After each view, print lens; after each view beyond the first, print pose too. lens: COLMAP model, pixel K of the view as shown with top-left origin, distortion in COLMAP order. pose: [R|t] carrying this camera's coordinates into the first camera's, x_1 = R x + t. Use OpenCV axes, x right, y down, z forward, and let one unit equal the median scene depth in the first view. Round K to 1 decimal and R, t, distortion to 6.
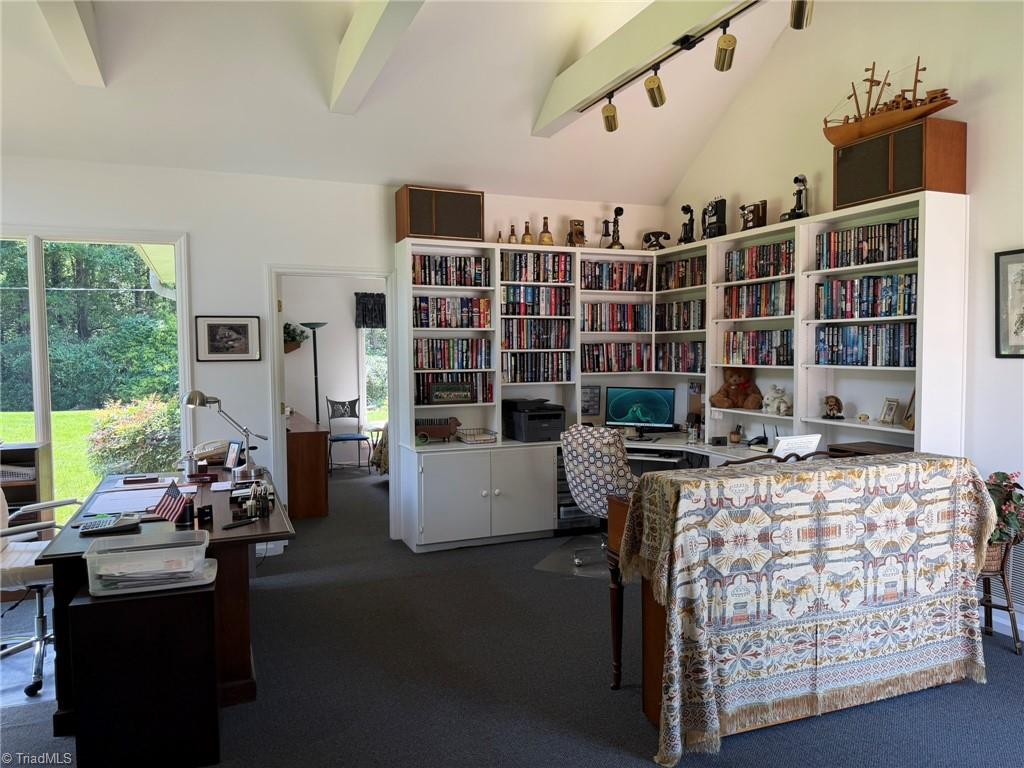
lens RADIAL K [[726.8, 0, 516.2], [0, 726.8, 385.2], [0, 0, 1]] dist [0.092286, -0.124423]
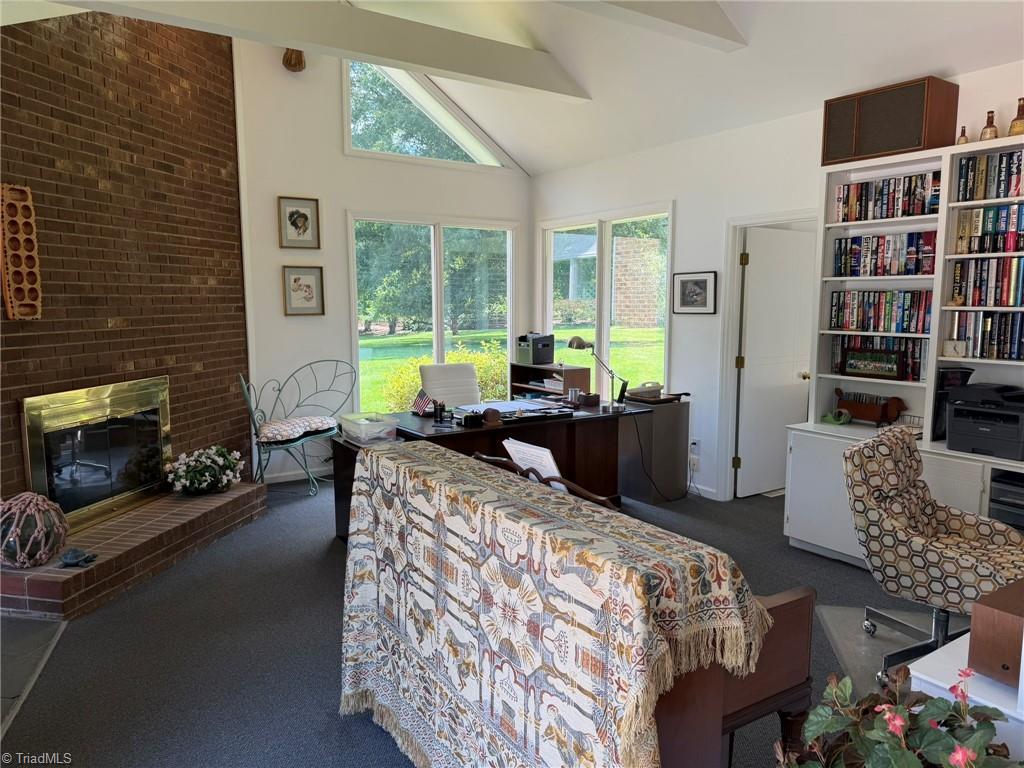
lens RADIAL K [[726.8, 0, 516.2], [0, 726.8, 385.2], [0, 0, 1]] dist [0.092286, -0.124423]
pose [[0.186946, 0.121470, -0.974831, 0.593401], [-0.050895, 0.992191, 0.113872, -0.034941], [0.981051, 0.028326, 0.191669, 0.493198]]
